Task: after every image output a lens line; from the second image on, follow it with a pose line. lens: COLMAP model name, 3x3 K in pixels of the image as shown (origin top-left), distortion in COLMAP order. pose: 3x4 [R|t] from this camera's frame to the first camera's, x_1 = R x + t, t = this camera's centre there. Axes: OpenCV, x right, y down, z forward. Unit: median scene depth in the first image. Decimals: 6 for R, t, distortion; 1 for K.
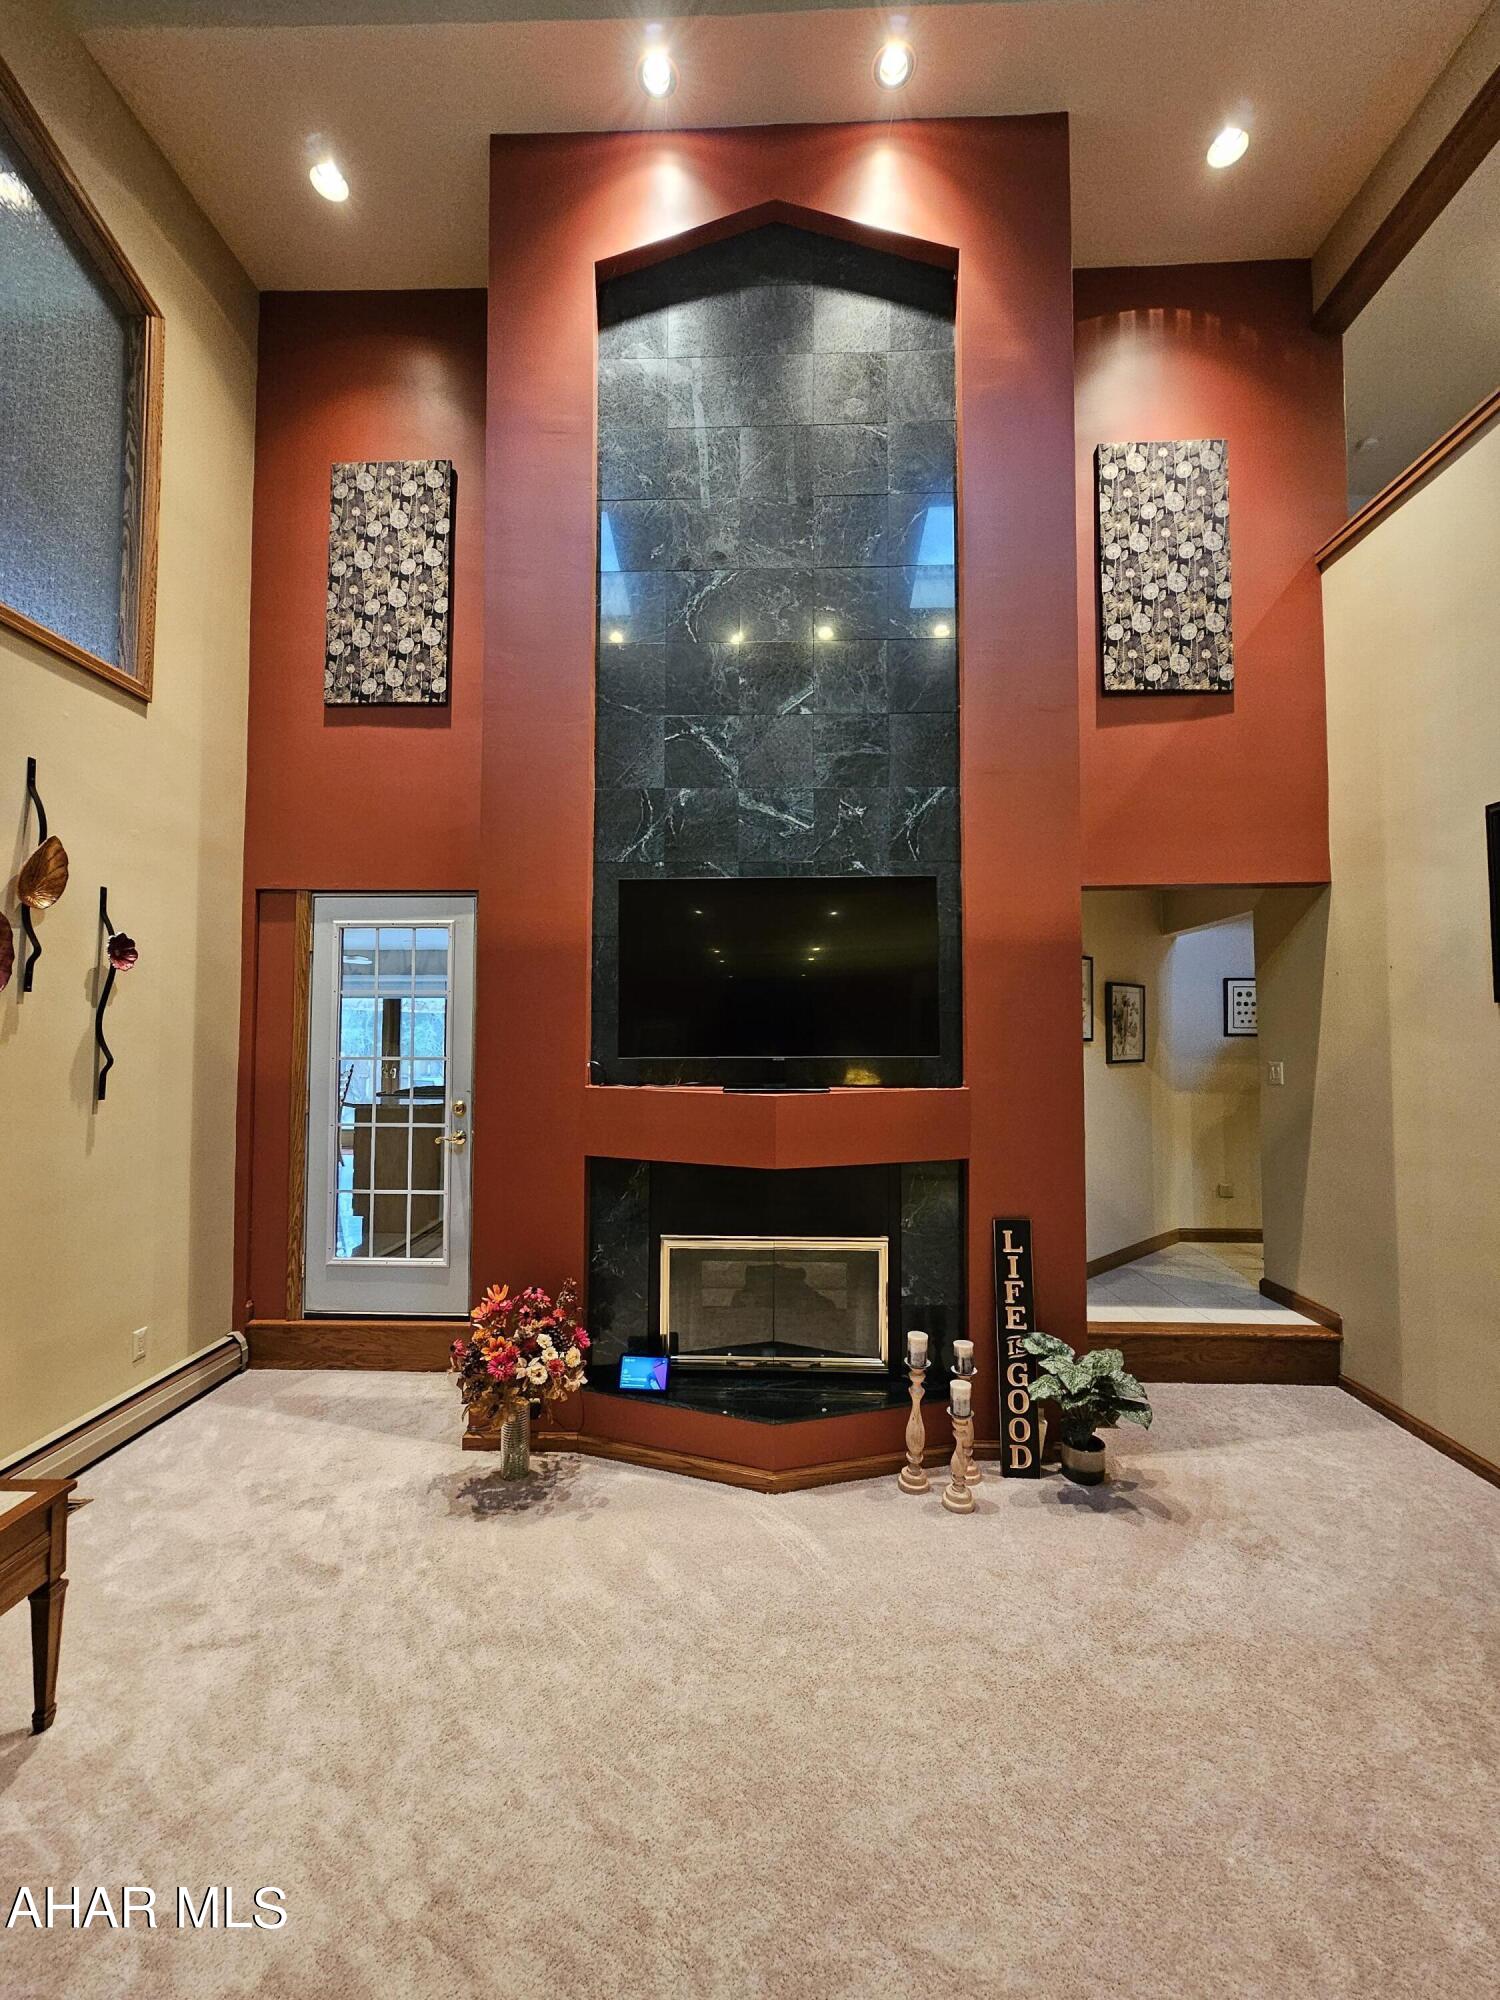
lens RADIAL K [[824.8, 0, 751.4], [0, 824.8, 998.4], [0, 0, 1]] dist [-0.000444, -0.001418]
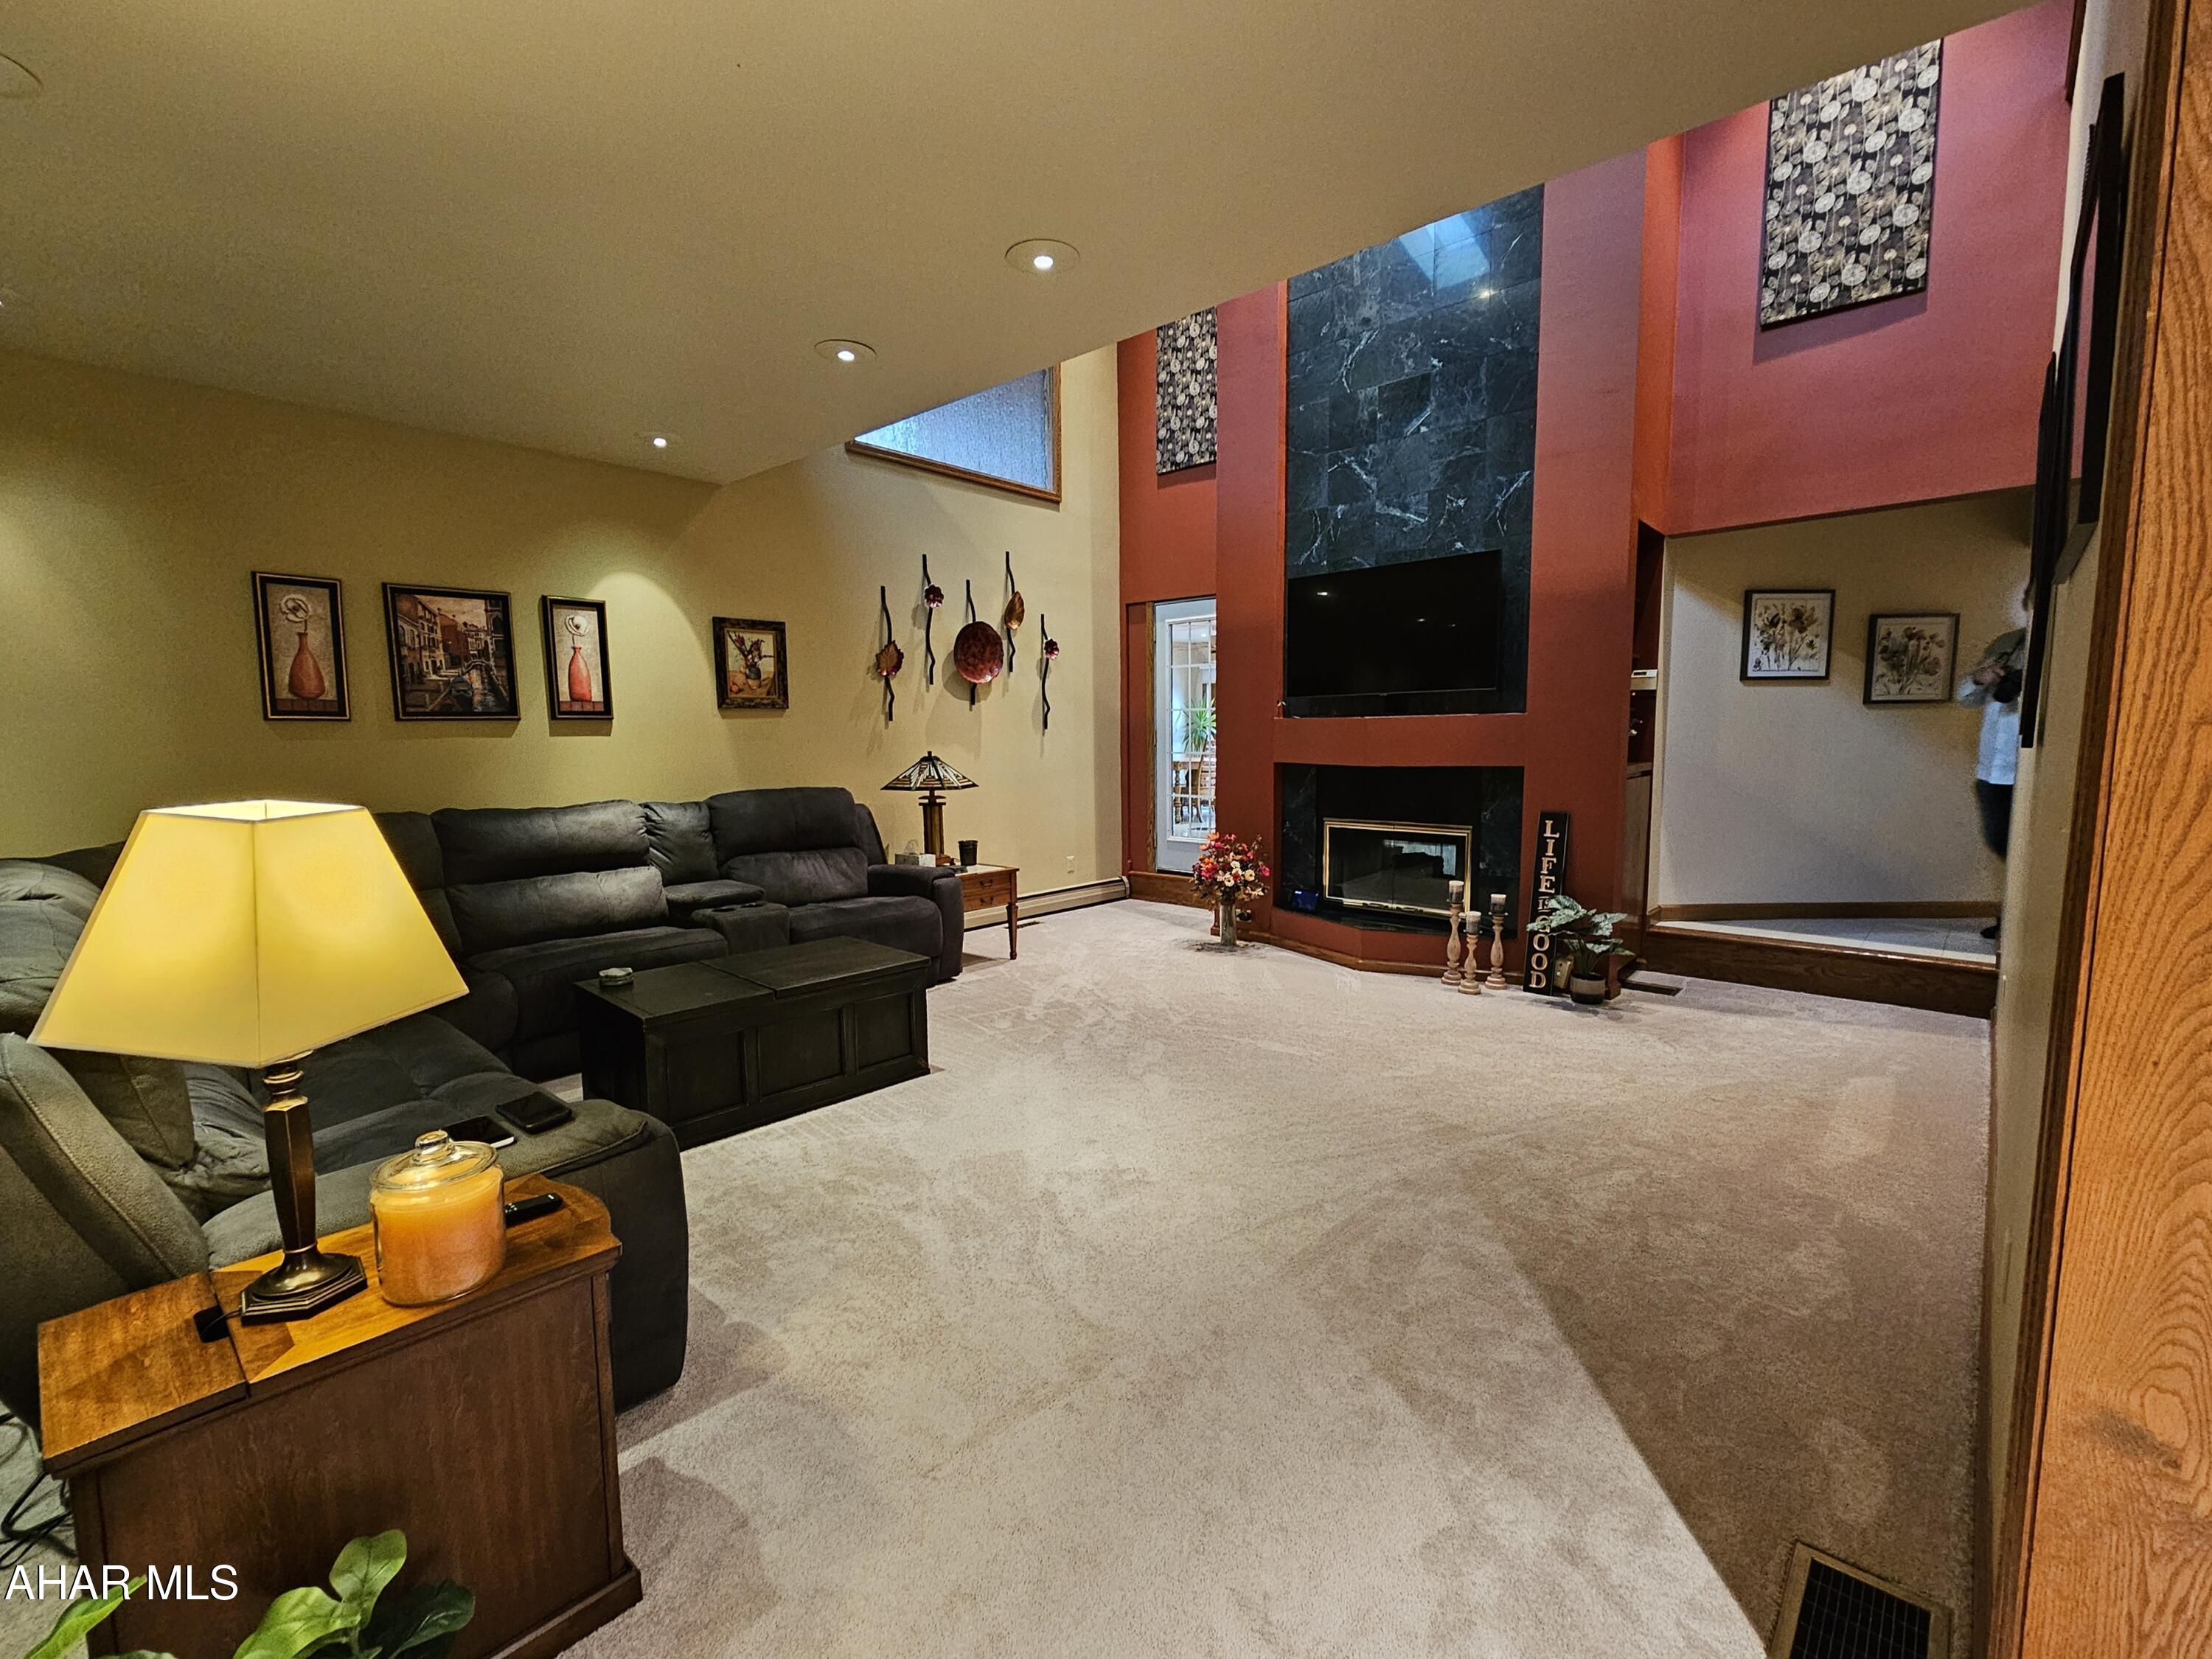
lens RADIAL K [[979.1, 0, 1105.5], [0, 979.1, 834.0], [0, 0, 1]] dist [0.000638, 0.000051]
pose [[0.759929, 0.057109, -0.647493, 0.732583], [0.038886, 0.990354, 0.132989, 0.063626], [0.648842, -0.126241, 0.750378, -0.587950]]
